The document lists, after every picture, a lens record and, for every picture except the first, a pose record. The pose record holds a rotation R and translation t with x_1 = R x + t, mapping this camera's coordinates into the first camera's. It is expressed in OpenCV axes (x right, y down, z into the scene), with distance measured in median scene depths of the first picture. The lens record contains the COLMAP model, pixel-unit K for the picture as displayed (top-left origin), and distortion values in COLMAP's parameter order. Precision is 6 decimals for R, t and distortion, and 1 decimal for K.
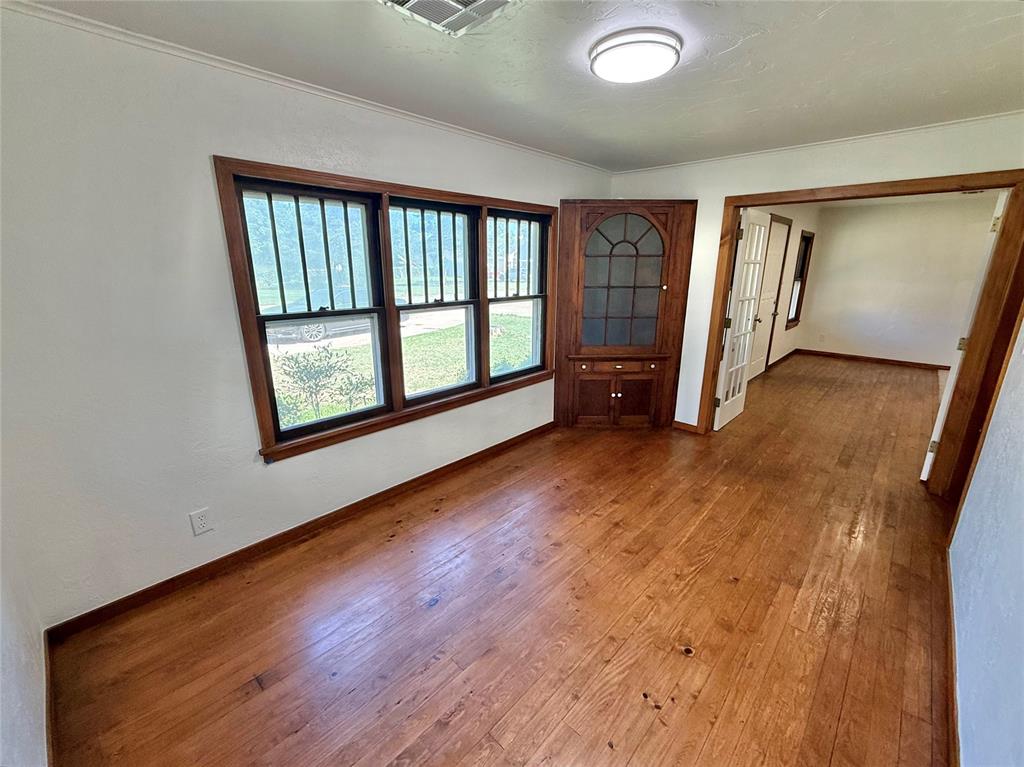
lens RADIAL K [[429.1, 0, 512.0], [0, 429.1, 383.5], [0, 0, 1]] dist [0.000513, 0.000004]
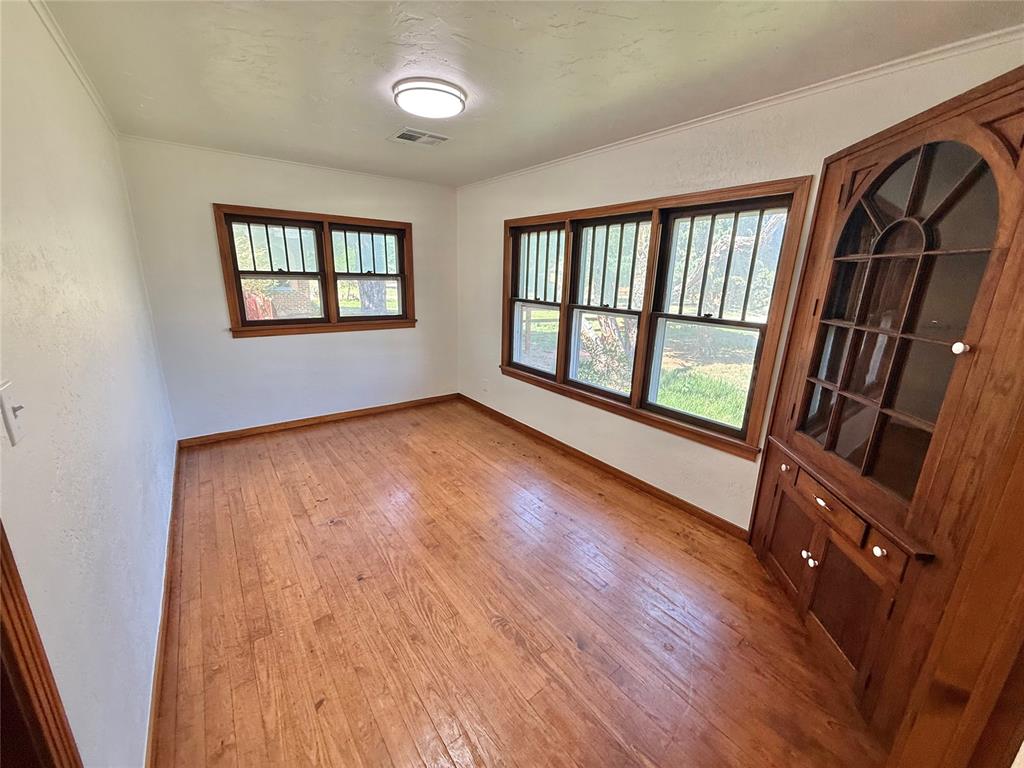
lens RADIAL K [[411.1, 0, 512.0], [0, 411.1, 384.0], [0, 0, 1]] dist [0.002092, 0.000250]
pose [[-0.174882, 0.256600, -0.950564, 0.935148], [-0.278944, 0.912974, 0.297772, -0.261735], [0.944249, 0.317229, -0.088086, 0.944435]]
